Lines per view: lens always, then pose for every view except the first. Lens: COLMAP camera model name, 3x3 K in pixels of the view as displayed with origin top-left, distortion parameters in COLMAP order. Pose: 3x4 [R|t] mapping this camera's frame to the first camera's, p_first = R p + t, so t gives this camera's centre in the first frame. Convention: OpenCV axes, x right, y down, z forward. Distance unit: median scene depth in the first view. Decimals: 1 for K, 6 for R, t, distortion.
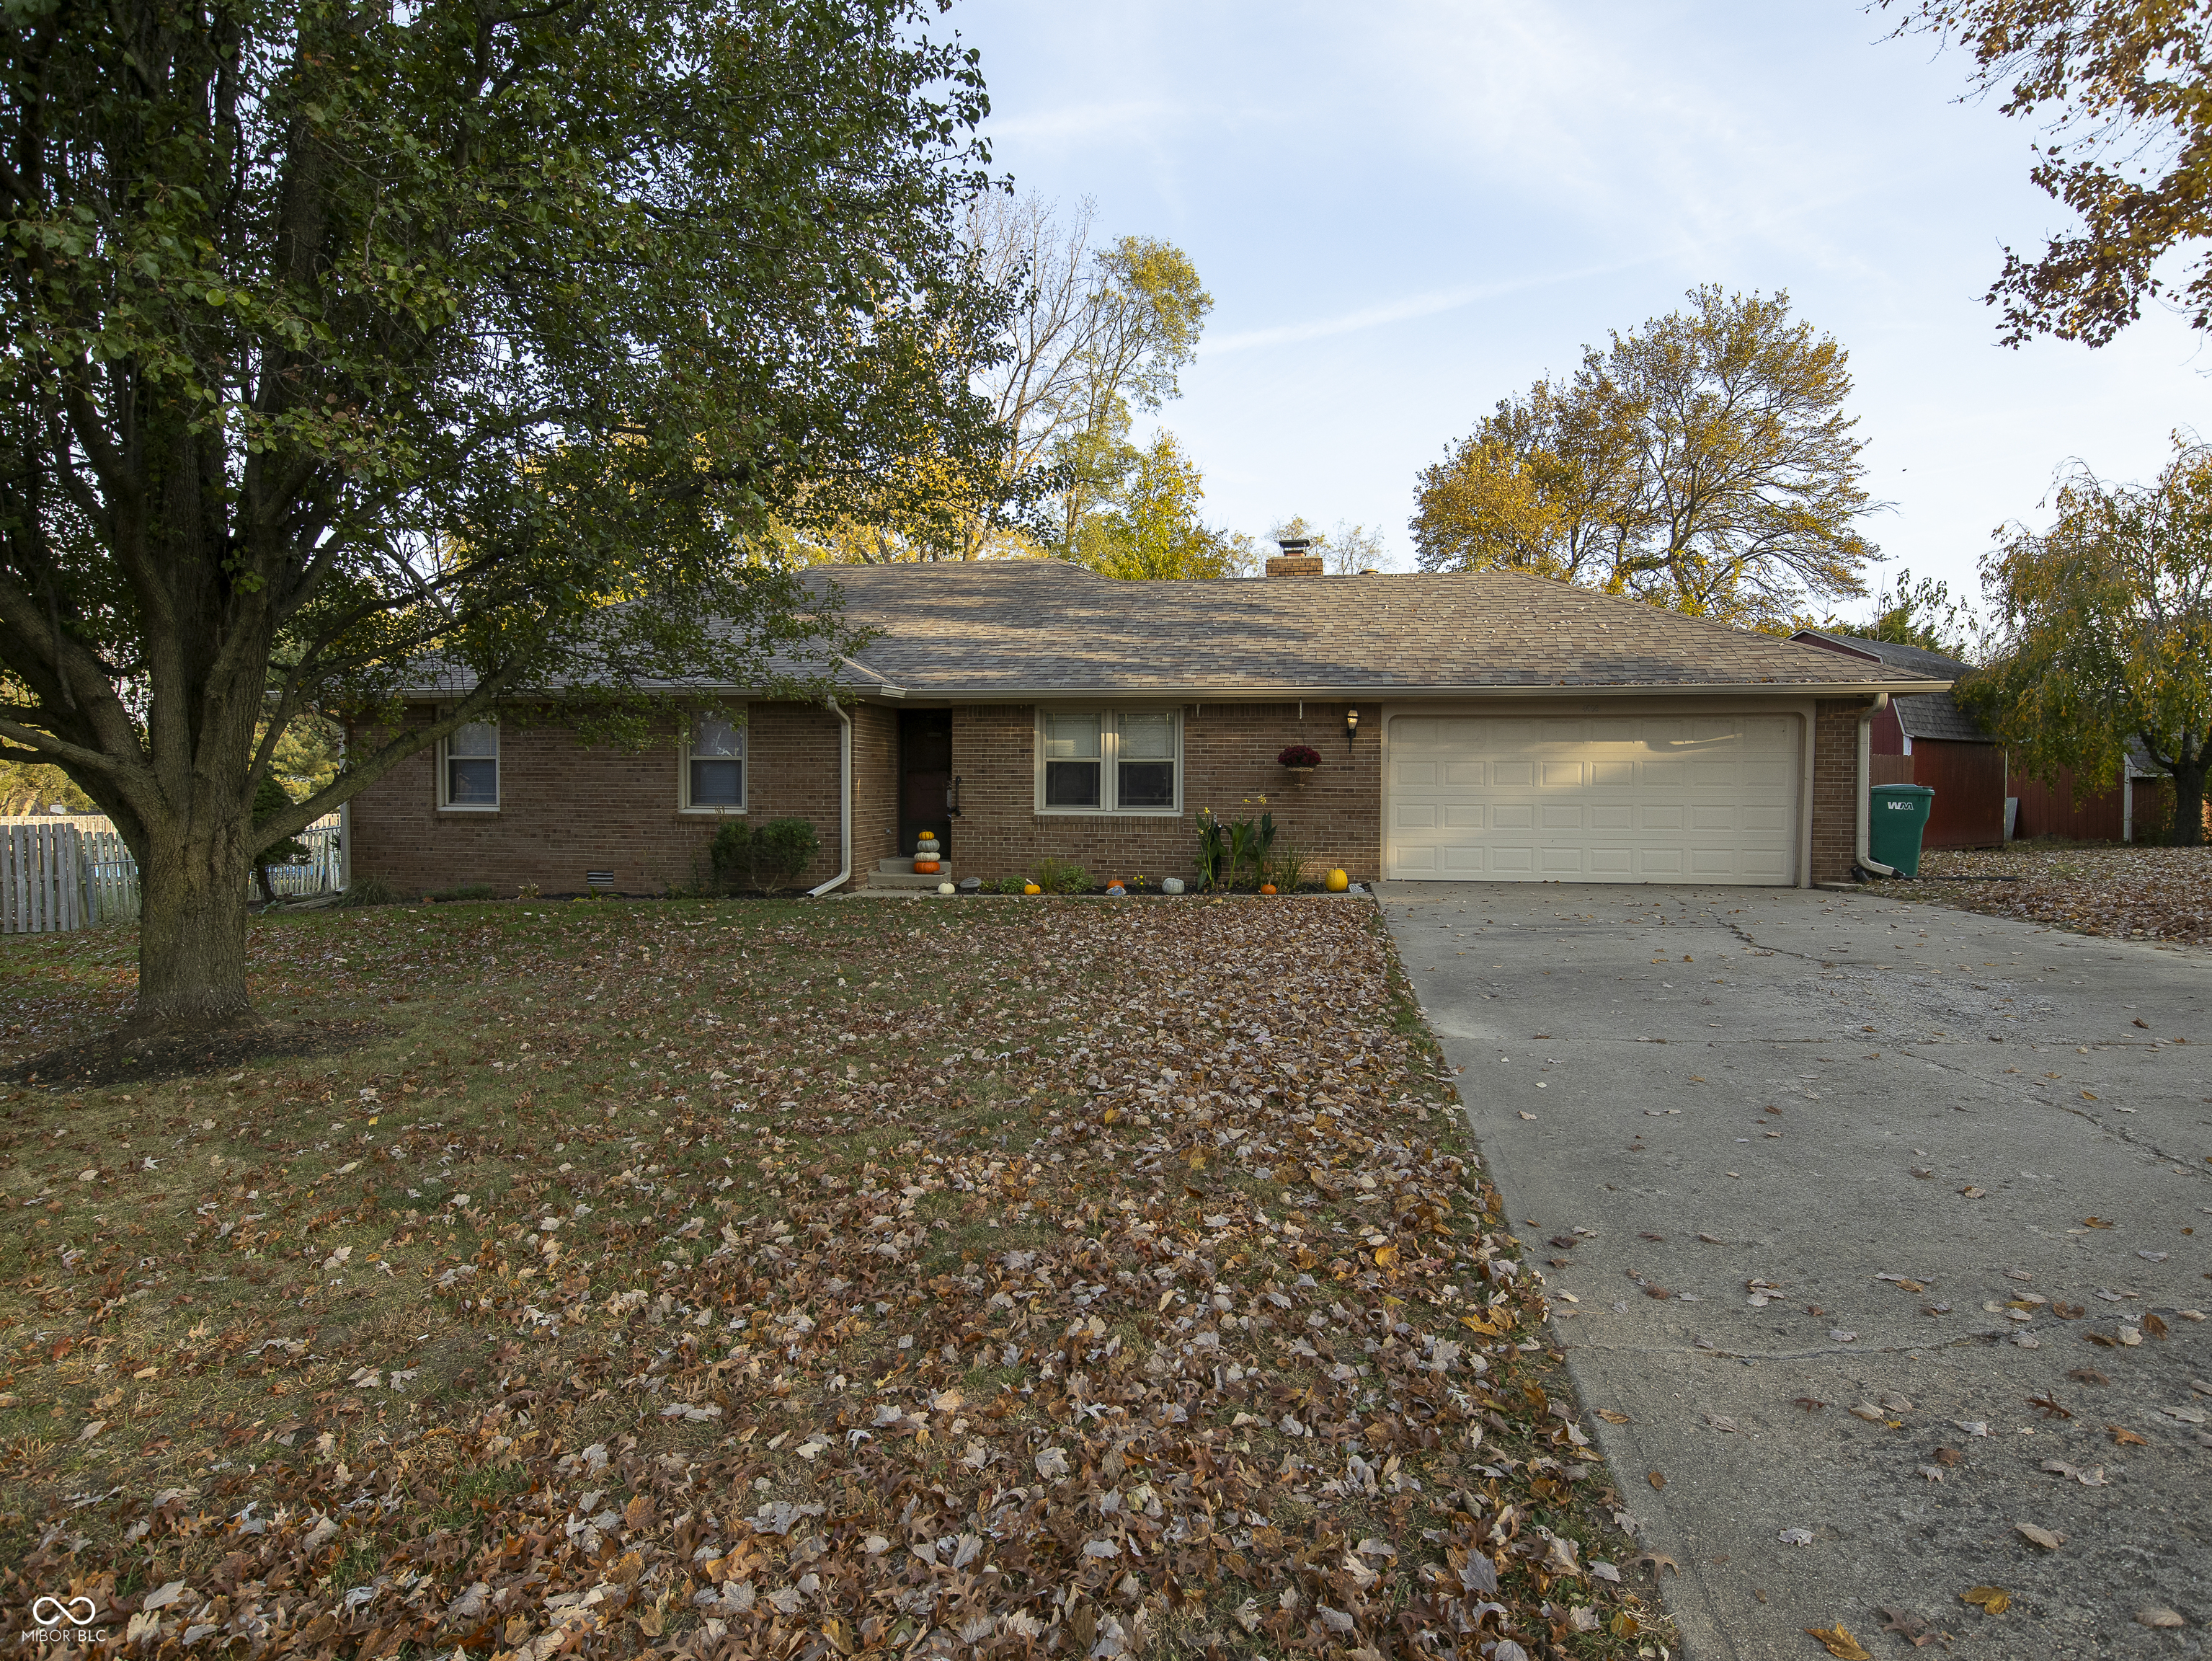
lens RADIAL K [[1228.3, 0, 1103.5], [0, 1228.3, 825.1], [0, 0, 1]] dist [-0.008512, -0.004554]
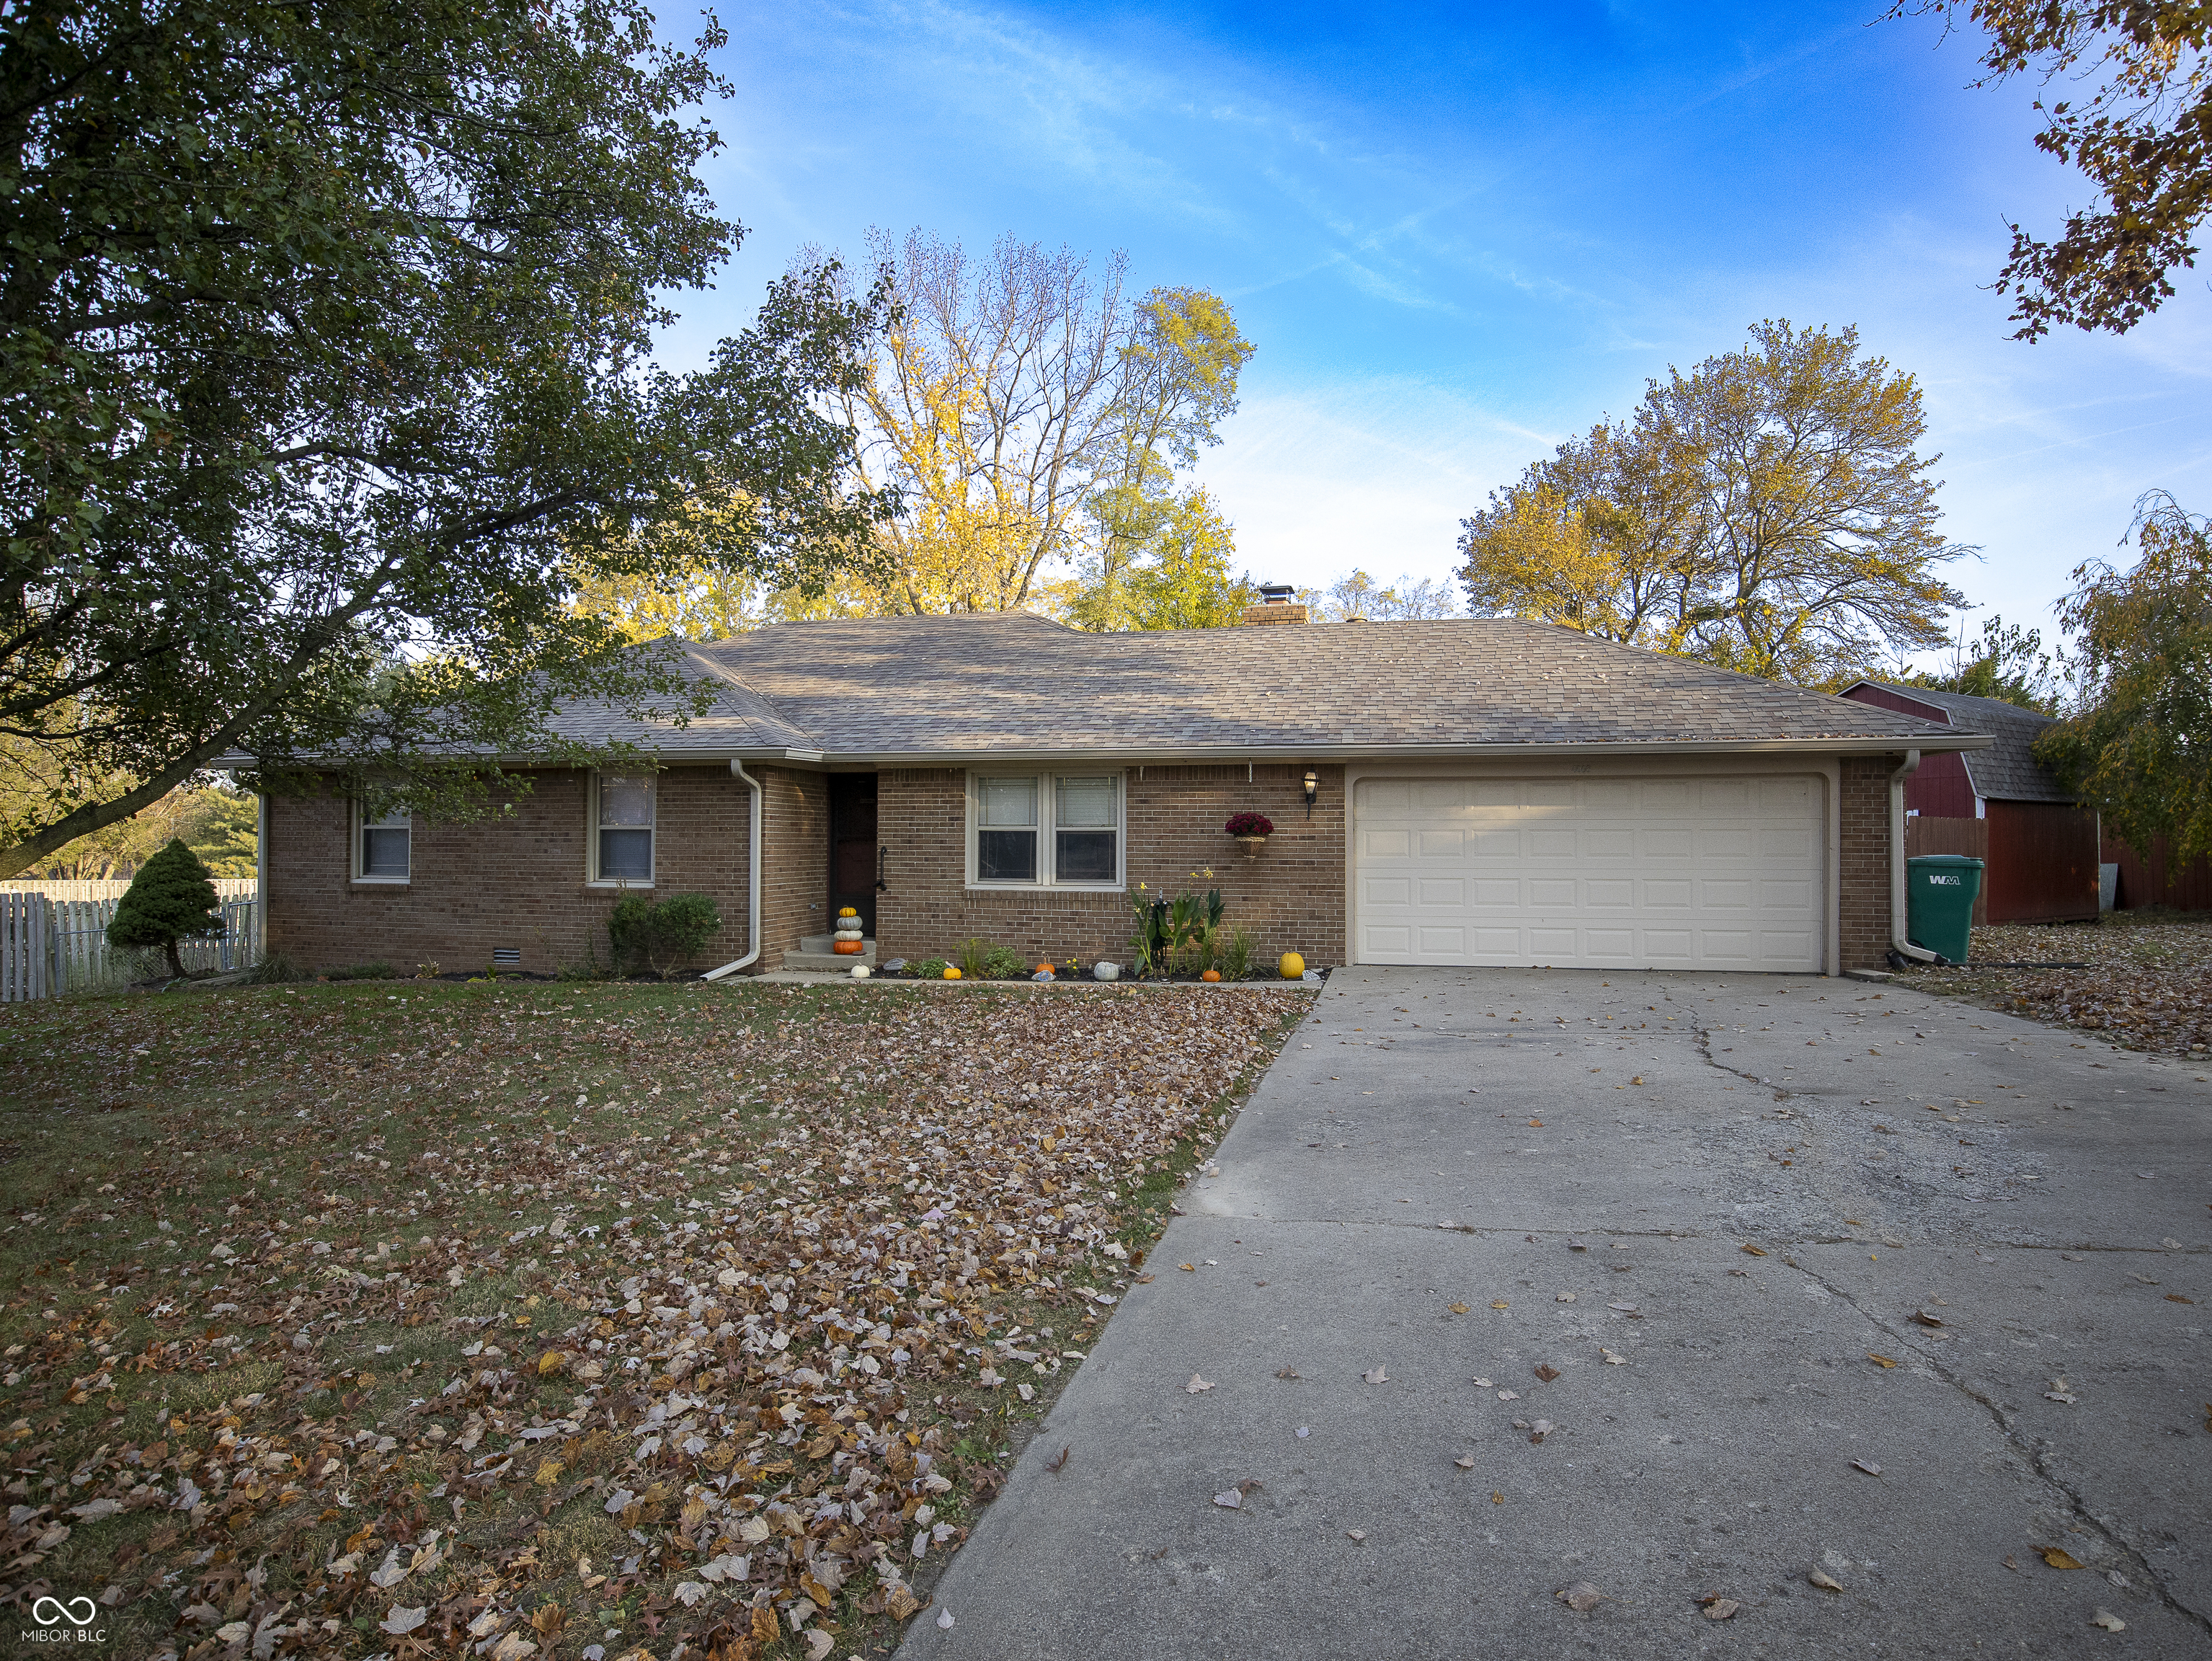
lens RADIAL K [[1247.9, 0, 1110.6], [0, 1247.9, 825.8], [0, 0, 1]] dist [-0.043422, 0.011264]
pose [[0.998010, -0.002309, -0.063015, 0.108279], [-0.000791, 0.998792, -0.049124, -0.010029], [0.063052, 0.049076, 0.996803, 0.090143]]
